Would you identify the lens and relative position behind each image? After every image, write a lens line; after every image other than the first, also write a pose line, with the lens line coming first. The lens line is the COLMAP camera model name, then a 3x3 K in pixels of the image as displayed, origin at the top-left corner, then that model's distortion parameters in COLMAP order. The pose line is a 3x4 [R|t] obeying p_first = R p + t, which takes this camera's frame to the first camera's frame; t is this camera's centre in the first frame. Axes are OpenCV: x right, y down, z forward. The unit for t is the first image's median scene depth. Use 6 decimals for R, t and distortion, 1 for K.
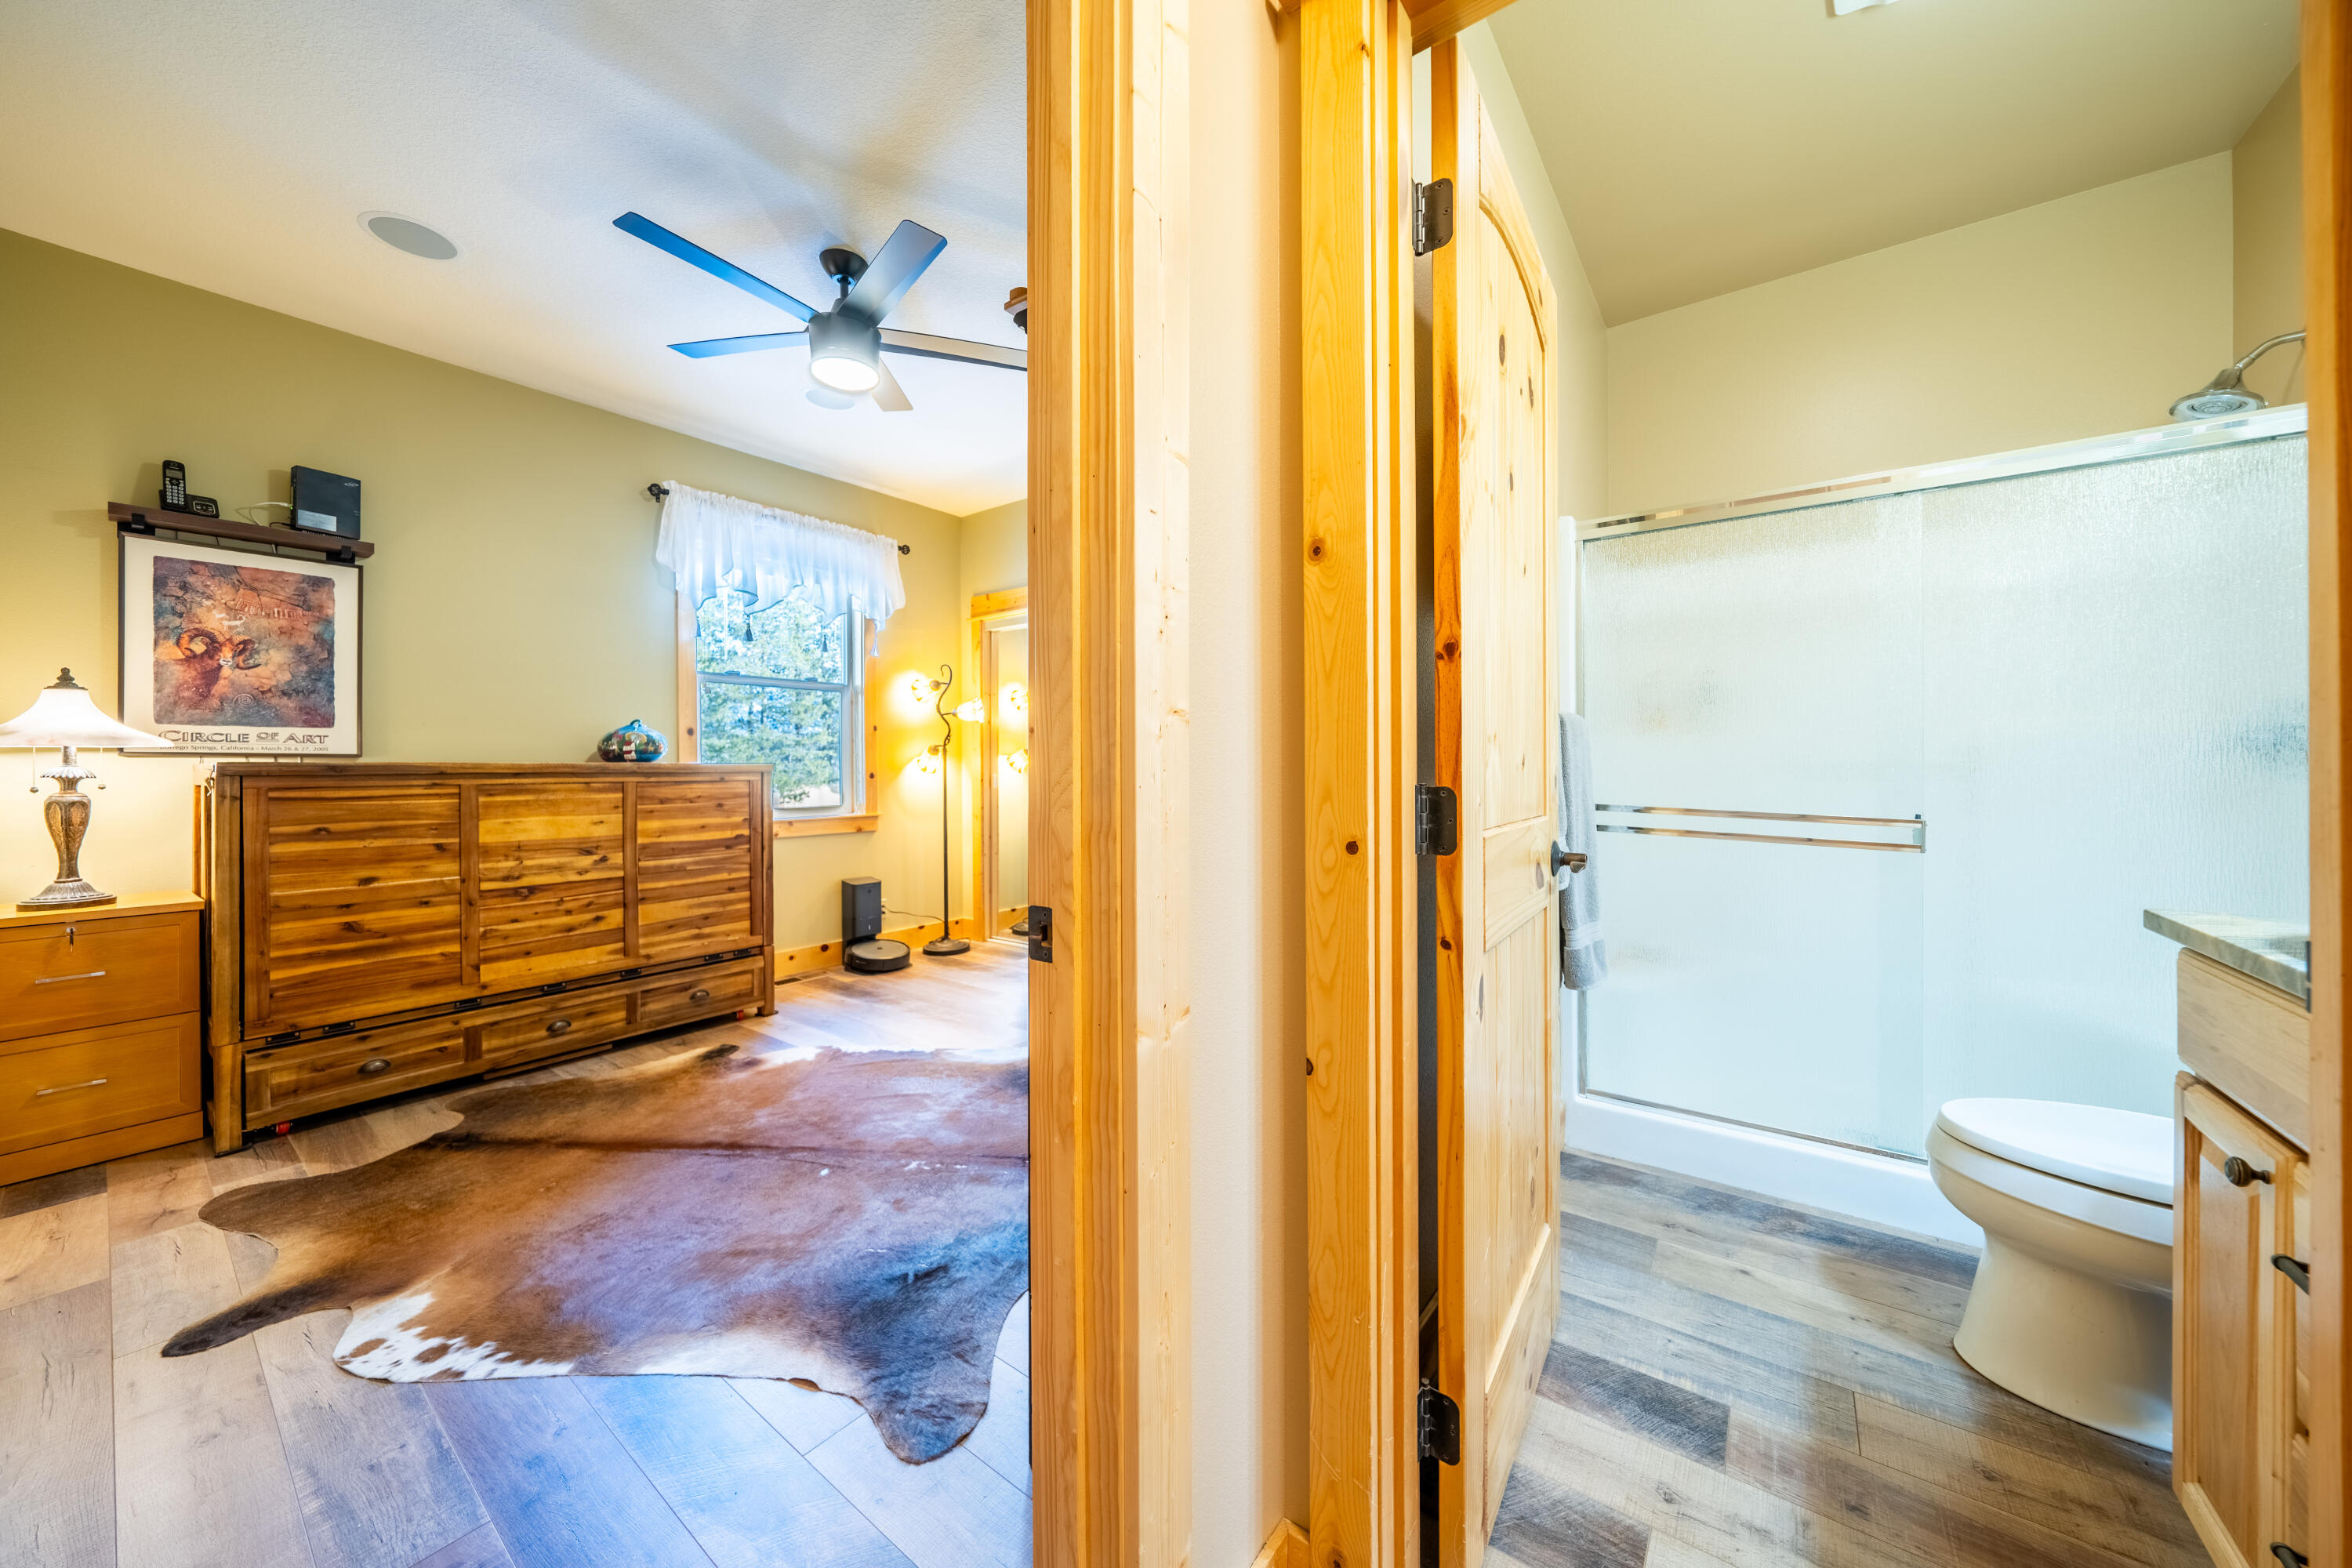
lens RADIAL K [[789.6, 0, 1168.9], [0, 789.6, 772.2], [0, 0, 1]] dist [-0.002069, -0.000076]
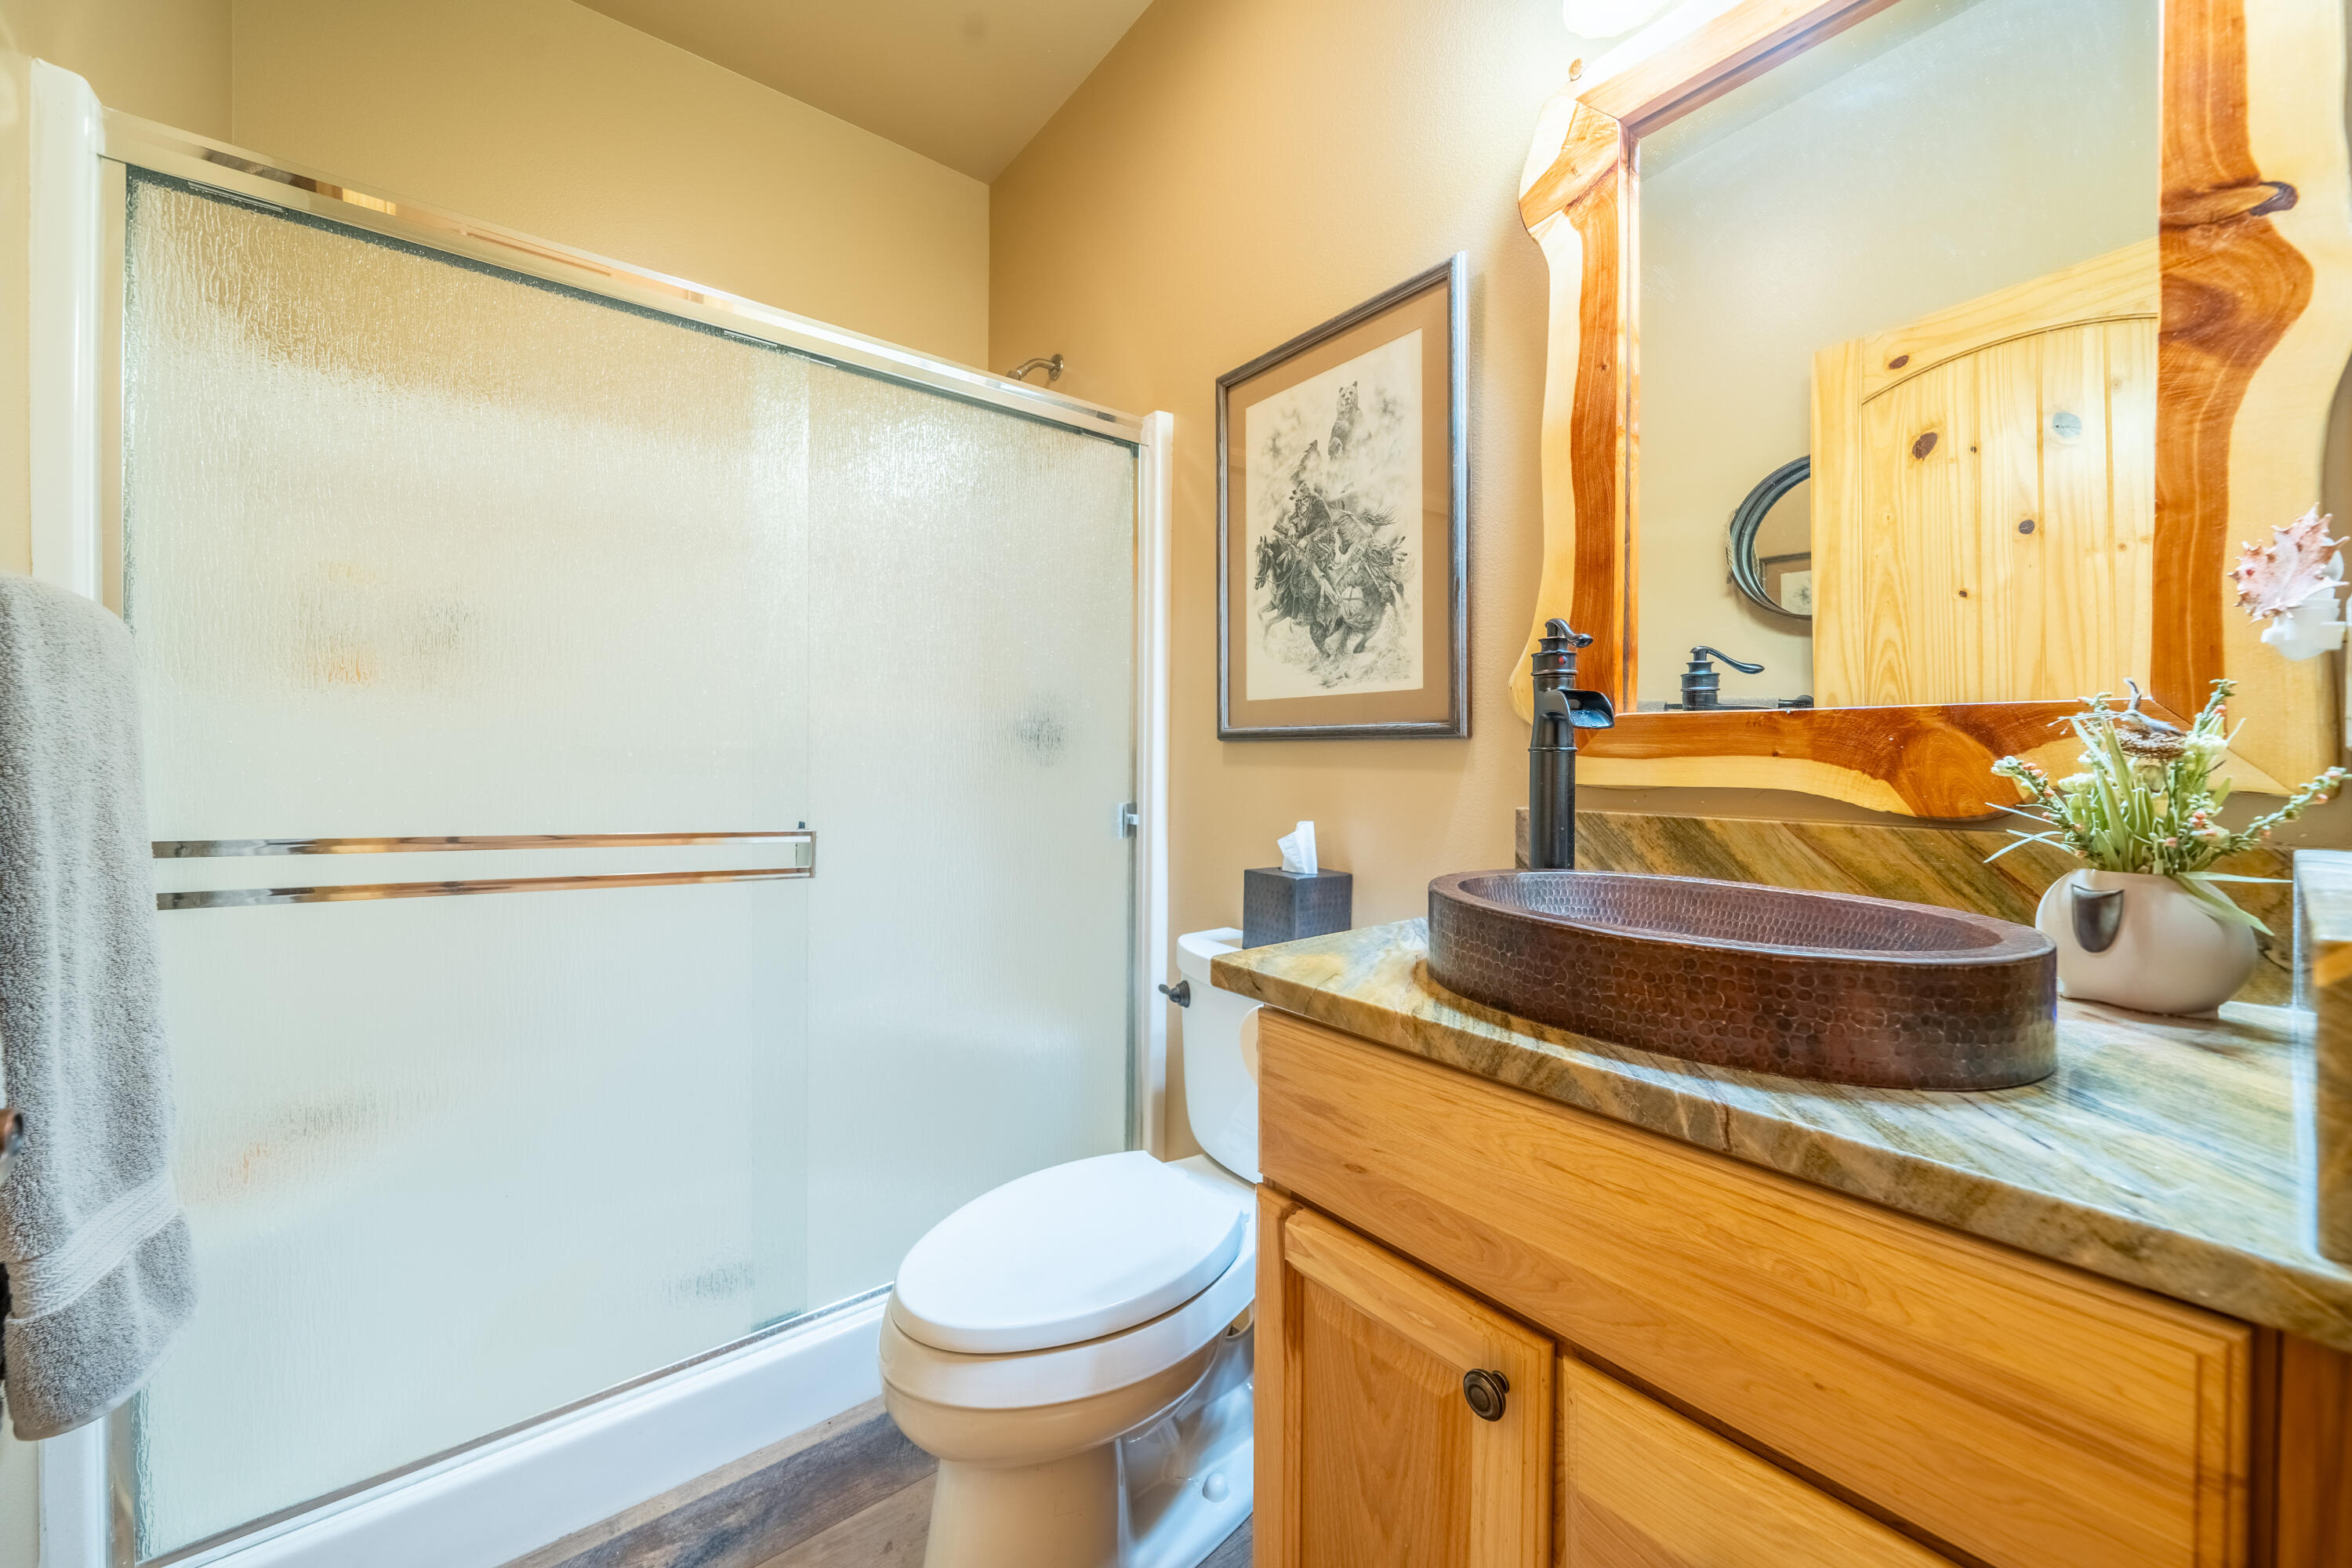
lens RADIAL K [[867.1, 0, 1176.0], [0, 867.1, 784.0], [0, 0, 1]] dist [0.001632, 0.000175]
pose [[0.259581, -0.015355, 0.965599, 0.288473], [0.004736, 0.999882, 0.014627, 0.010502], [-0.965710, 0.000776, 0.259623, 0.458977]]
